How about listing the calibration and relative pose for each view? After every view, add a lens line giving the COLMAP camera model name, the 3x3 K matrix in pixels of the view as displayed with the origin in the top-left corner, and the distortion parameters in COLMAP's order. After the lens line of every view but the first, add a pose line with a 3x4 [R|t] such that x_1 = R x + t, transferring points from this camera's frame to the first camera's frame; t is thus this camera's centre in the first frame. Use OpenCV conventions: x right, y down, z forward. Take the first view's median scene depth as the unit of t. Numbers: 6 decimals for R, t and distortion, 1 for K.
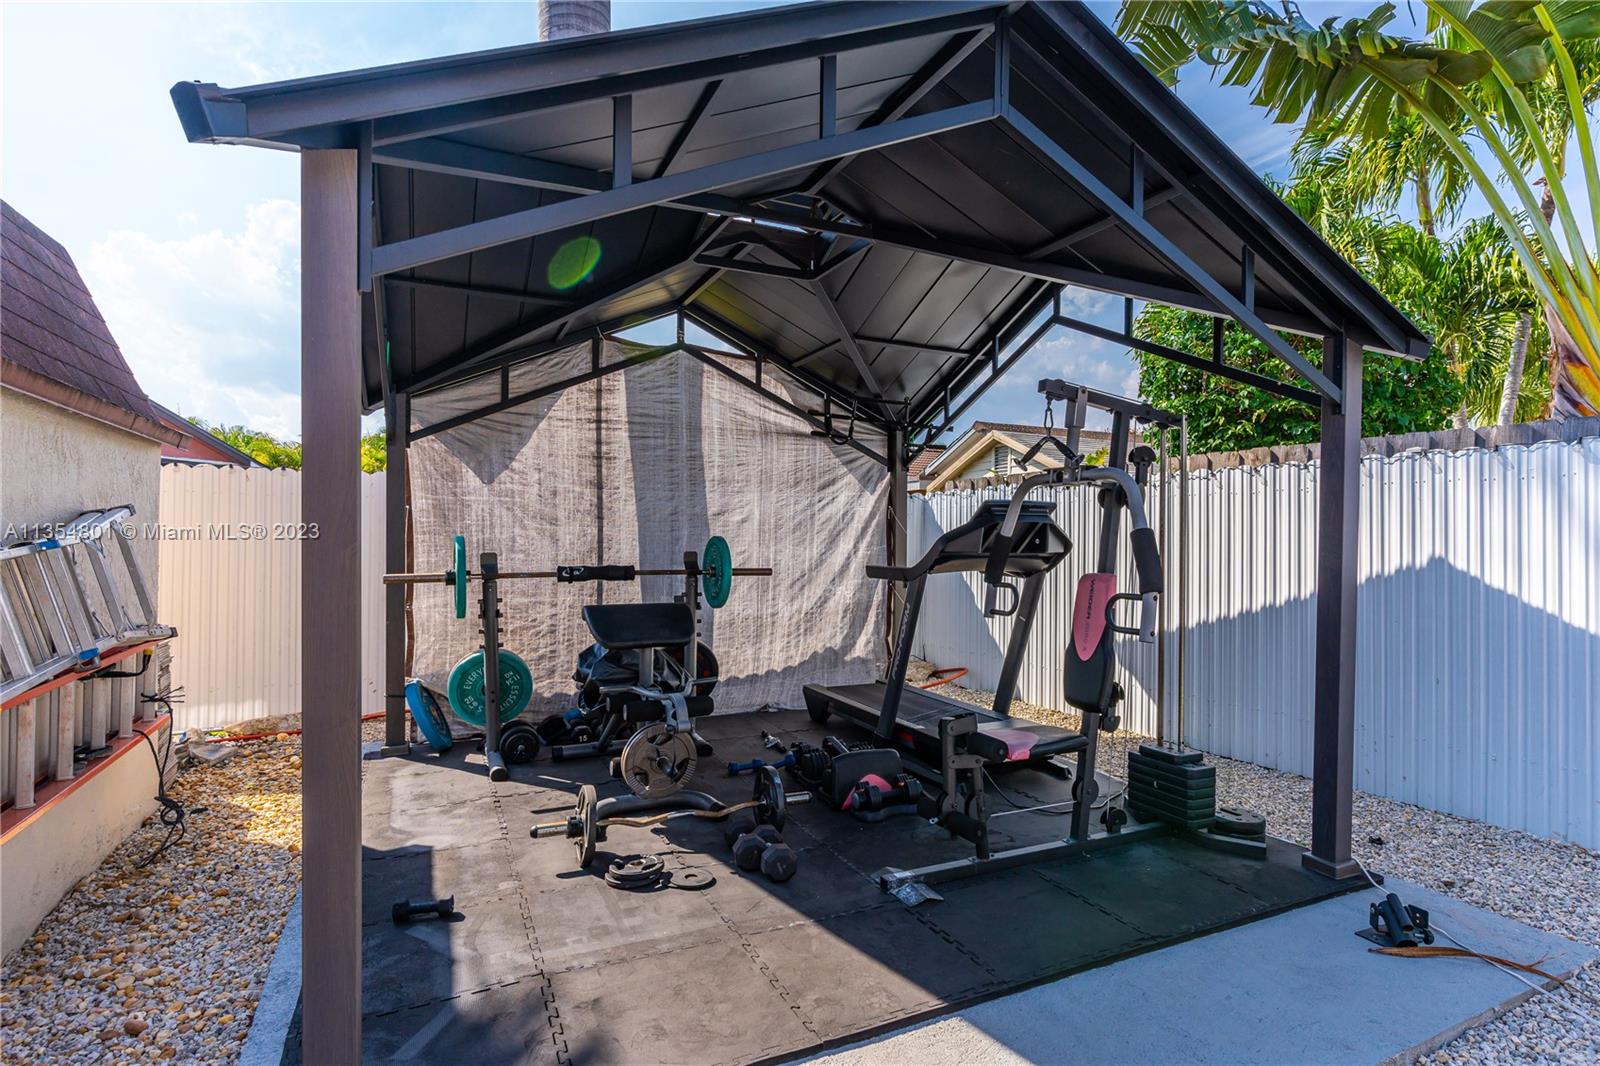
lens RADIAL K [[805.6, 0, 799.6], [0, 805.6, 550.6], [0, 0, 1]] dist [-0.000790, 0.000544]
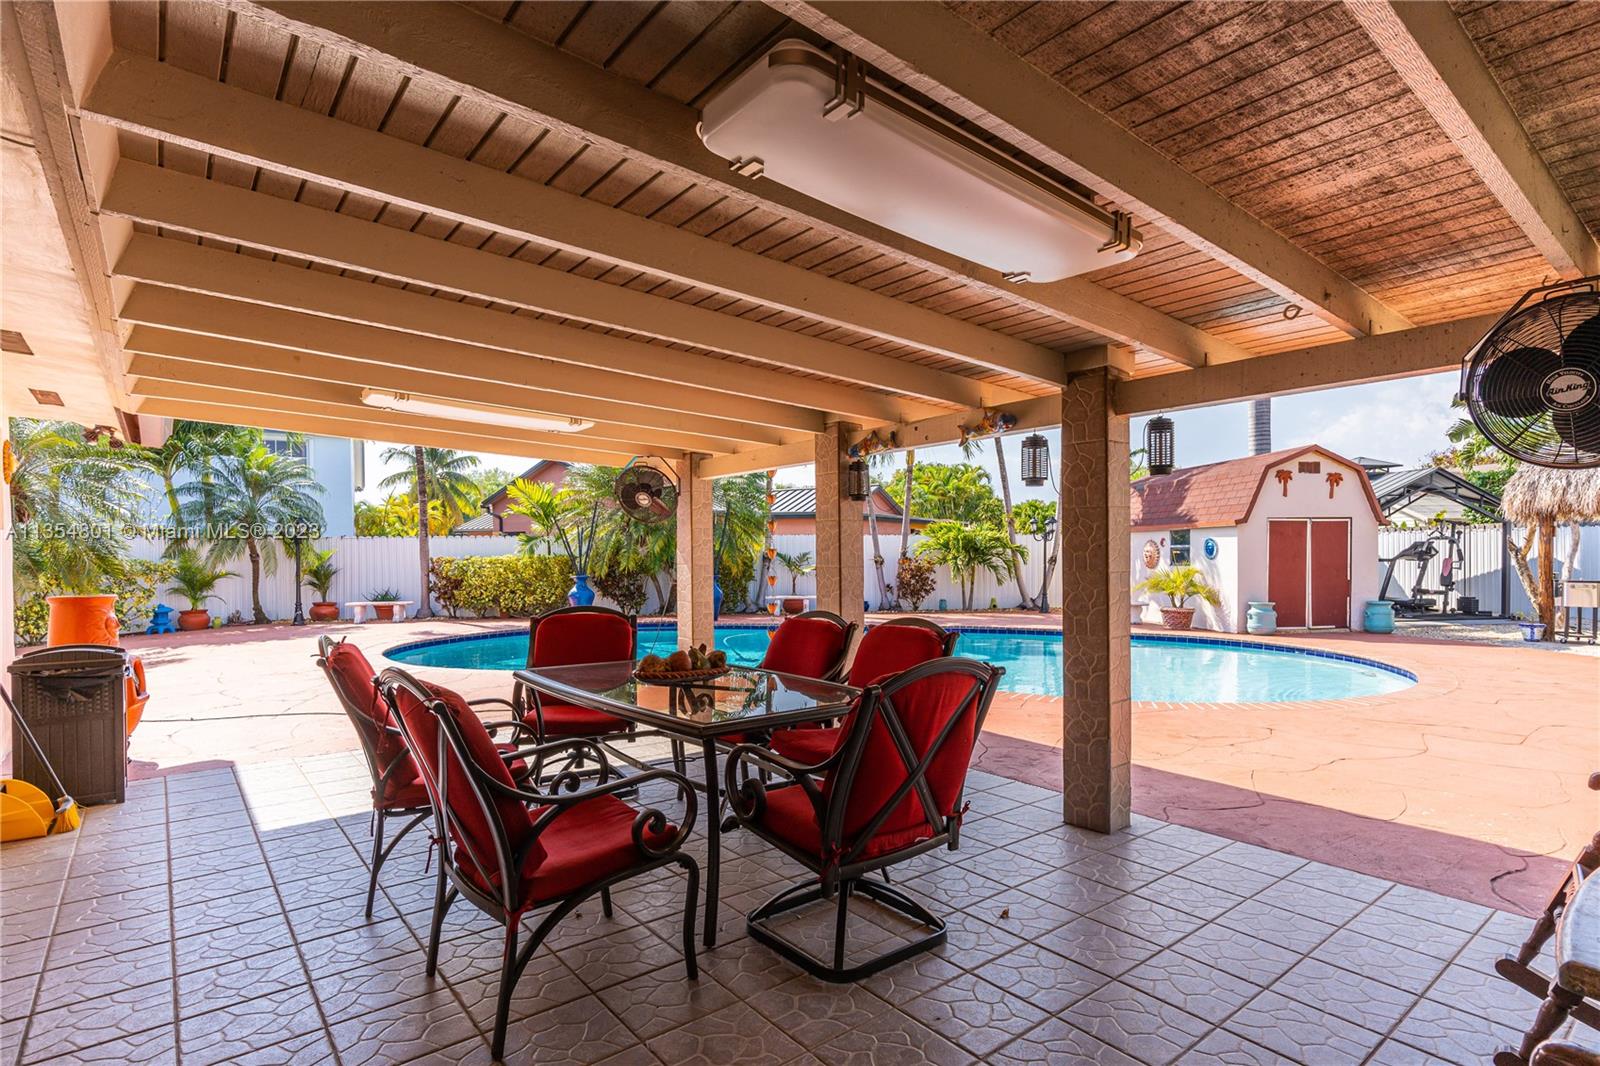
lens RADIAL K [[787.4, 0, 800.3], [0, 787.4, 565.9], [0, 0, 1]] dist [-0.001290, -0.000016]
pose [[0.951992, -0.011188, -0.305919, -1.803105], [0.013410, 0.999897, 0.005162, -0.001427], [0.305830, -0.009017, 0.952043, -4.474153]]
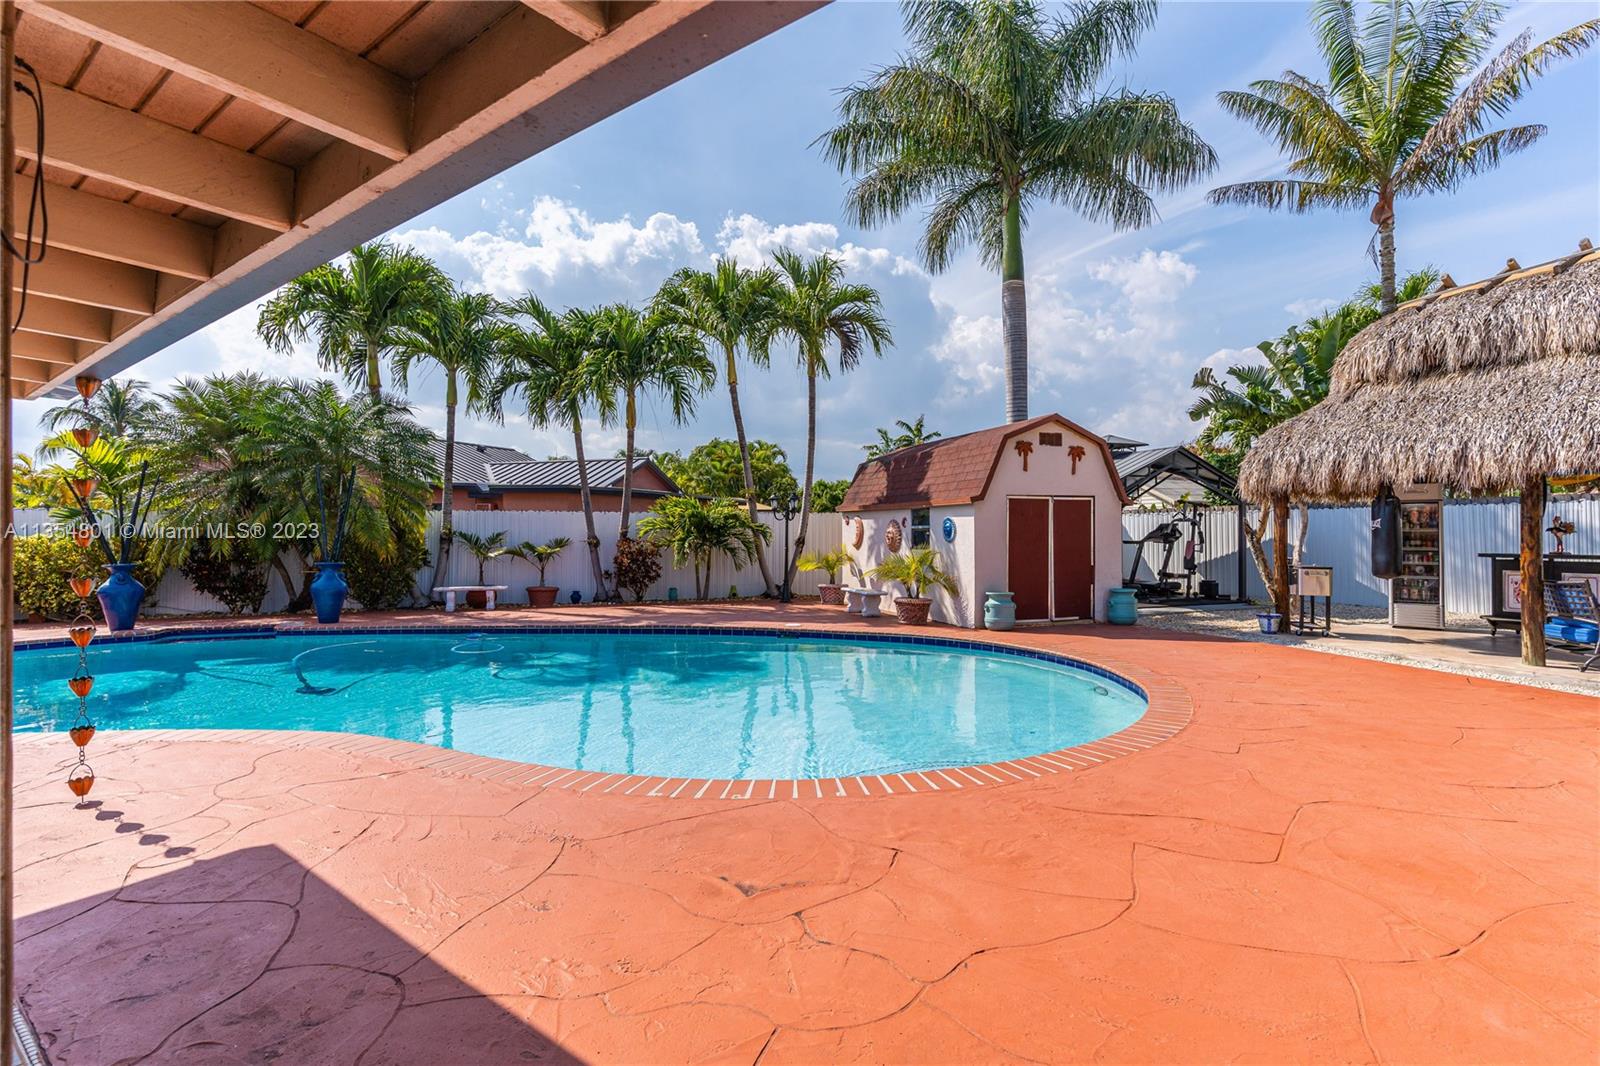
lens RADIAL K [[753.4, 0, 801.6], [0, 753.4, 525.2], [0, 0, 1]] dist [0.003541, 0.000461]
pose [[0.994375, -0.013043, -0.105114, -1.360973], [0.011283, 0.999786, -0.017317, -0.010428], [0.105318, 0.016034, 0.994309, -3.456181]]
